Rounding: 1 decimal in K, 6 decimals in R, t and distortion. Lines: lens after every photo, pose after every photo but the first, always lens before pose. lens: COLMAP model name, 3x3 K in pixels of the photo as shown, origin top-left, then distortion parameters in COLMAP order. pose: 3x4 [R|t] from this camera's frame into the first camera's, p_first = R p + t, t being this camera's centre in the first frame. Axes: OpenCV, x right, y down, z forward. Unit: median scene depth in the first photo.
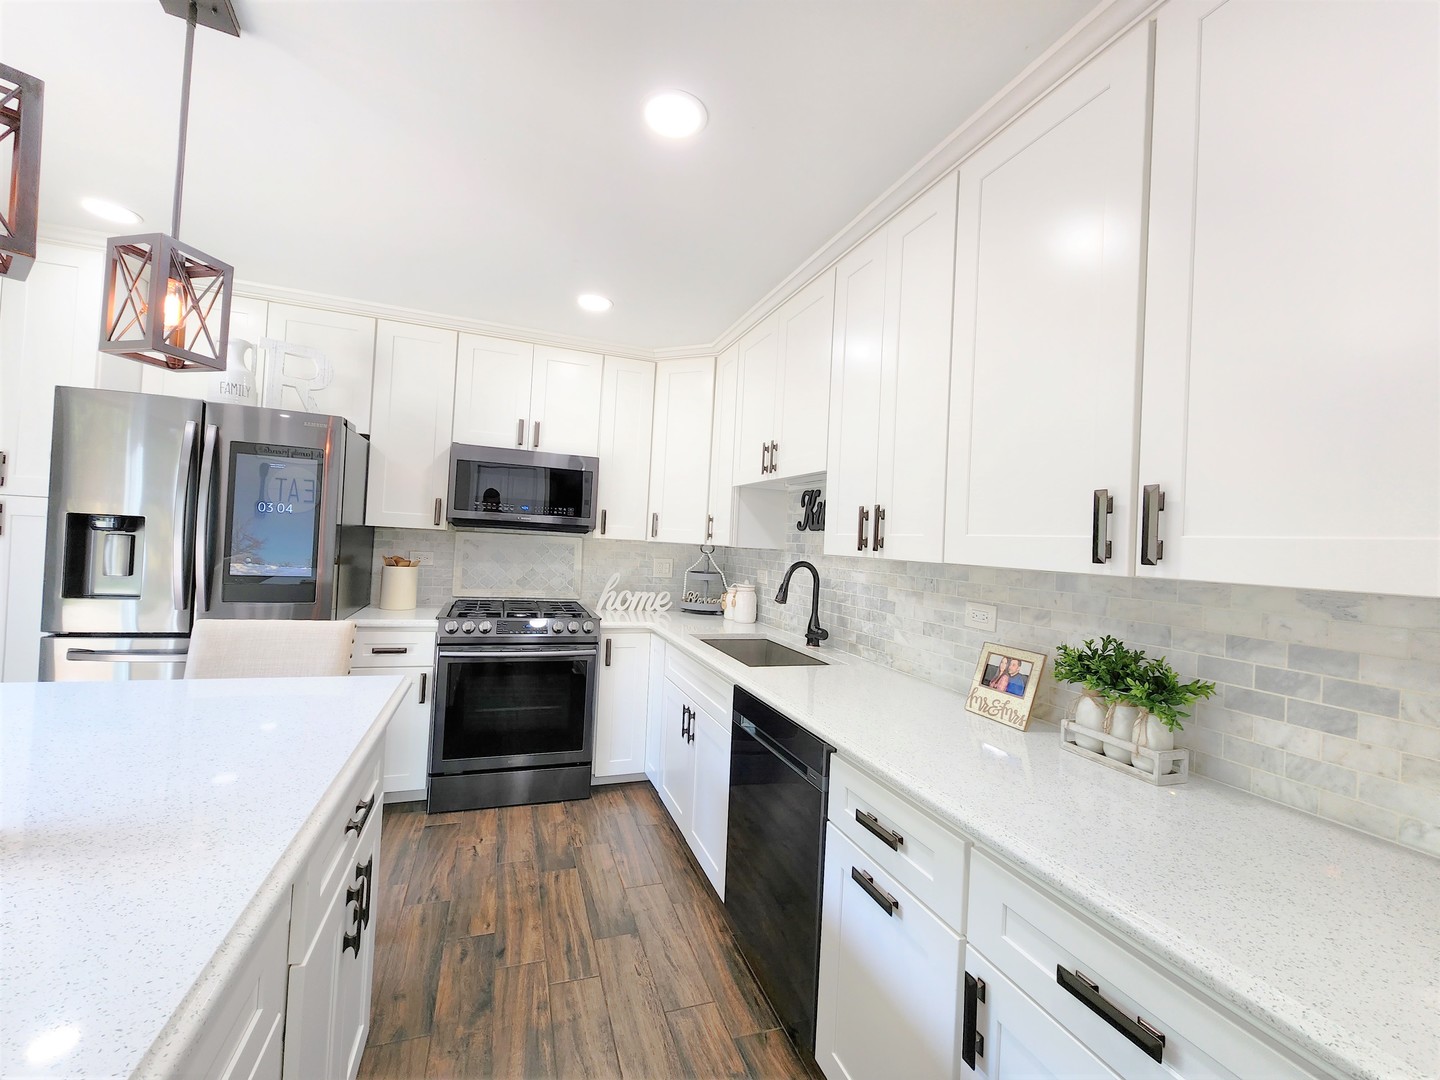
lens RADIAL K [[591.6, 0, 709.4], [0, 591.6, 534.2], [0, 0, 1]] dist [-0.000304, -0.000476]
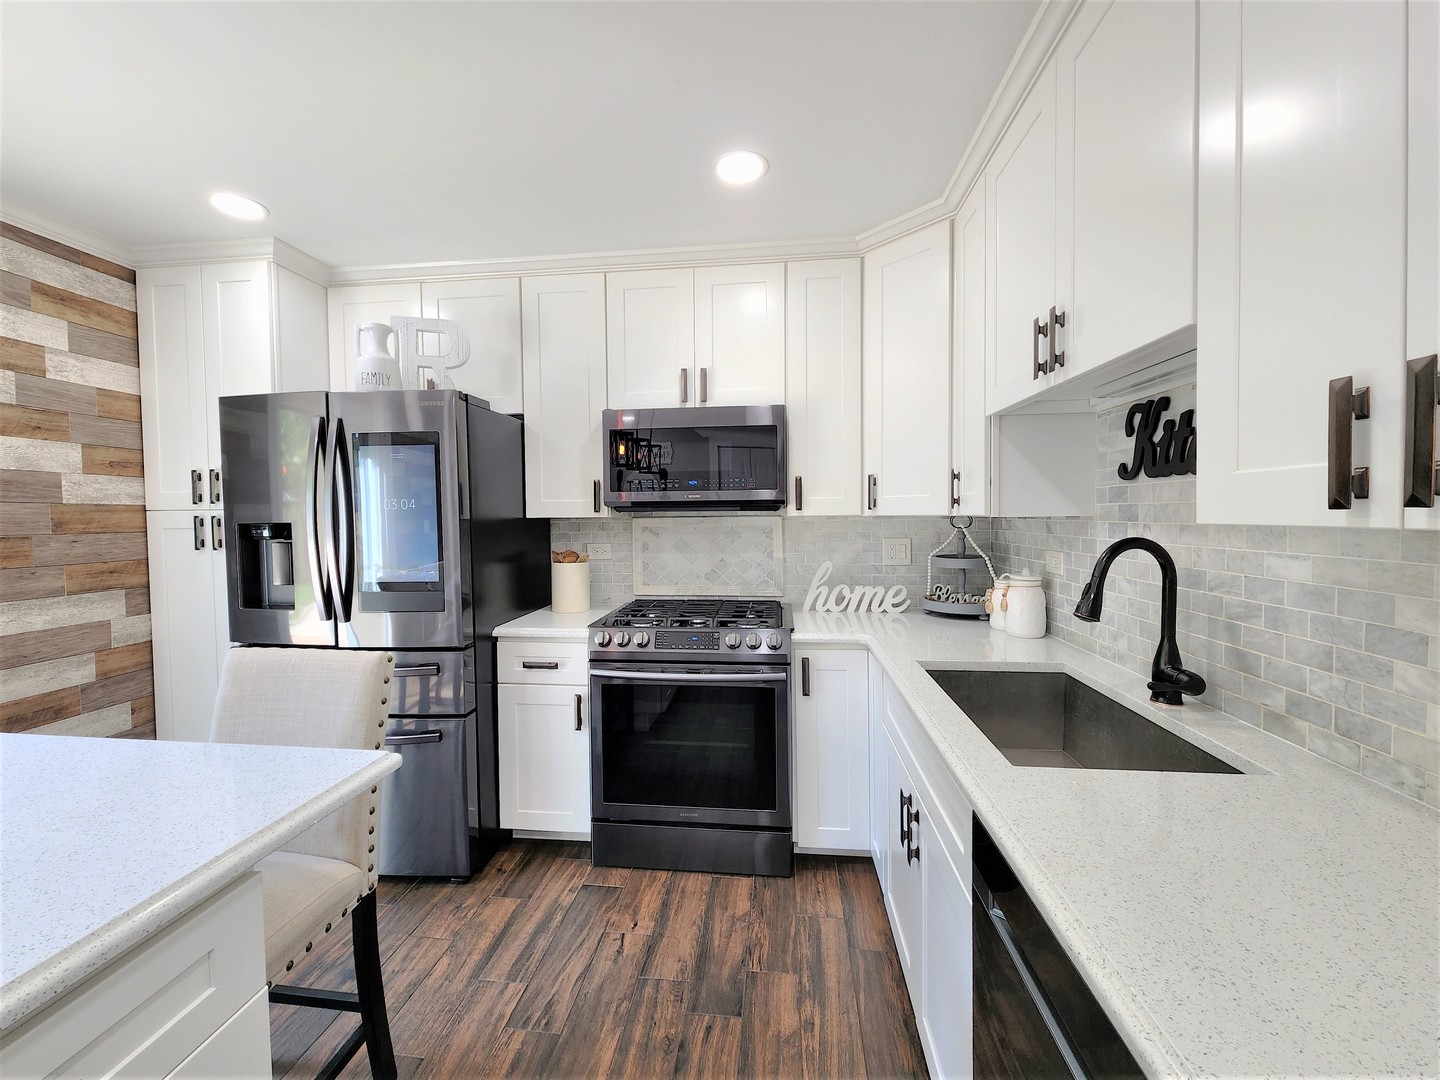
lens RADIAL K [[591.6, 0, 709.4], [0, 591.6, 534.2], [0, 0, 1]] dist [-0.000304, -0.000476]
pose [[0.894132, -0.046683, -0.445364, 0.053852], [0.063257, 0.997746, 0.022412, 0.007736], [0.443313, -0.048212, 0.895069, 0.359515]]
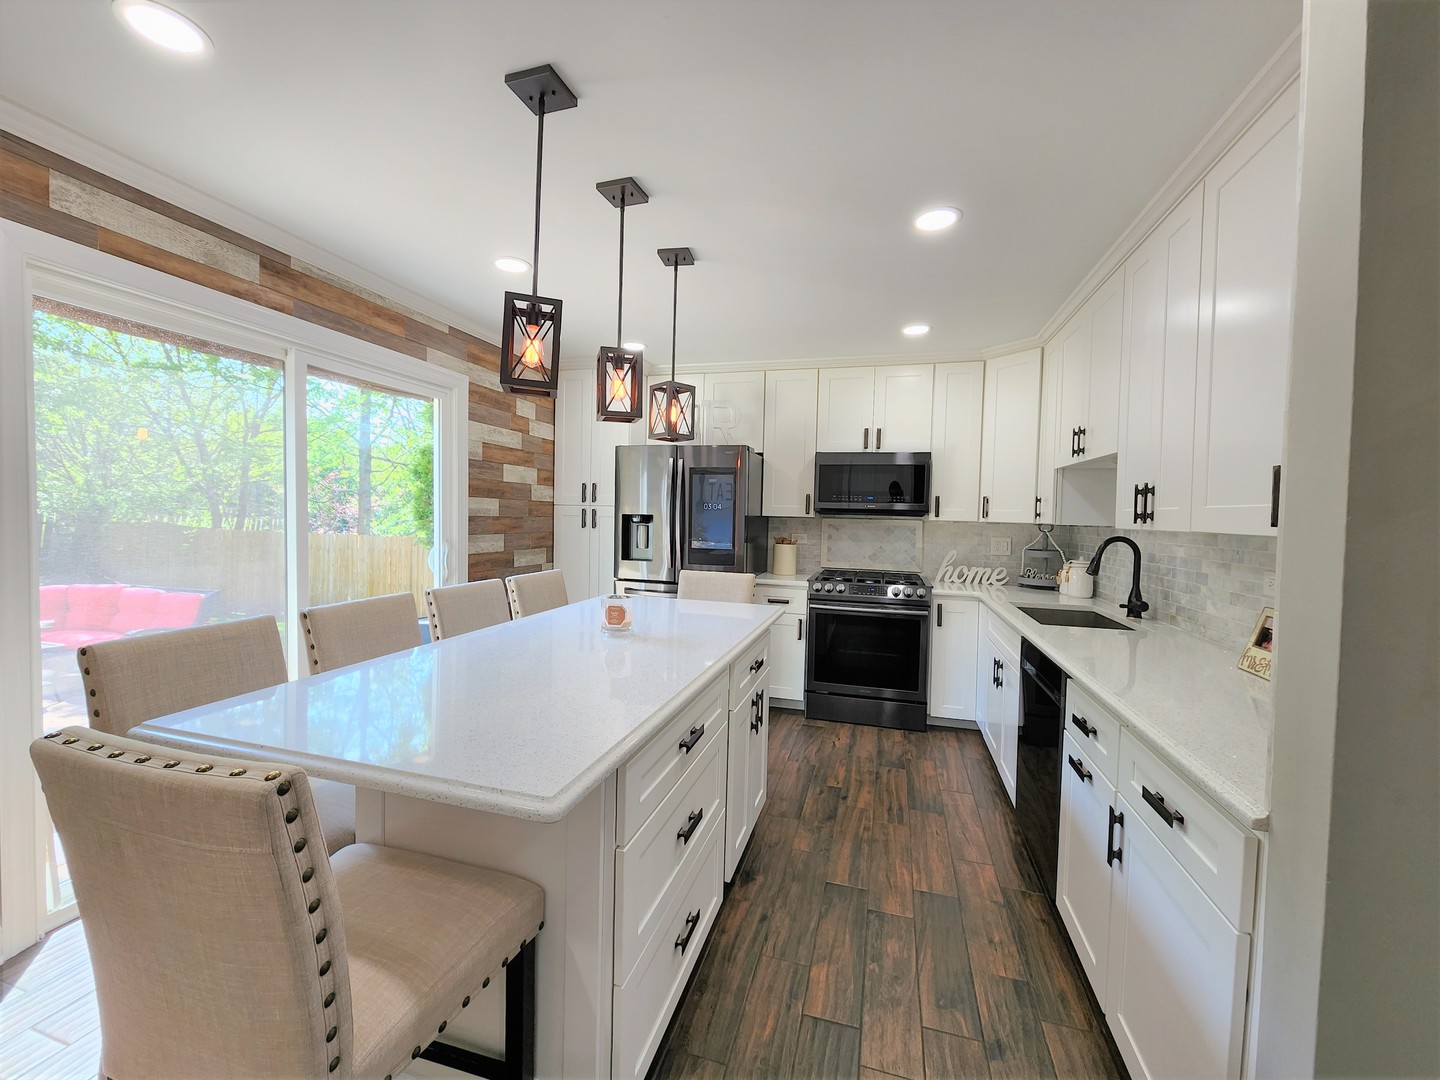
lens RADIAL K [[591.6, 0, 709.4], [0, 591.6, 534.2], [0, 0, 1]] dist [-0.000304, -0.000476]
pose [[0.808611, -0.013732, -0.588183, 0.176950], [0.027792, 0.999503, 0.014872, 0.005567], [0.587687, -0.028372, 0.808591, -0.266803]]
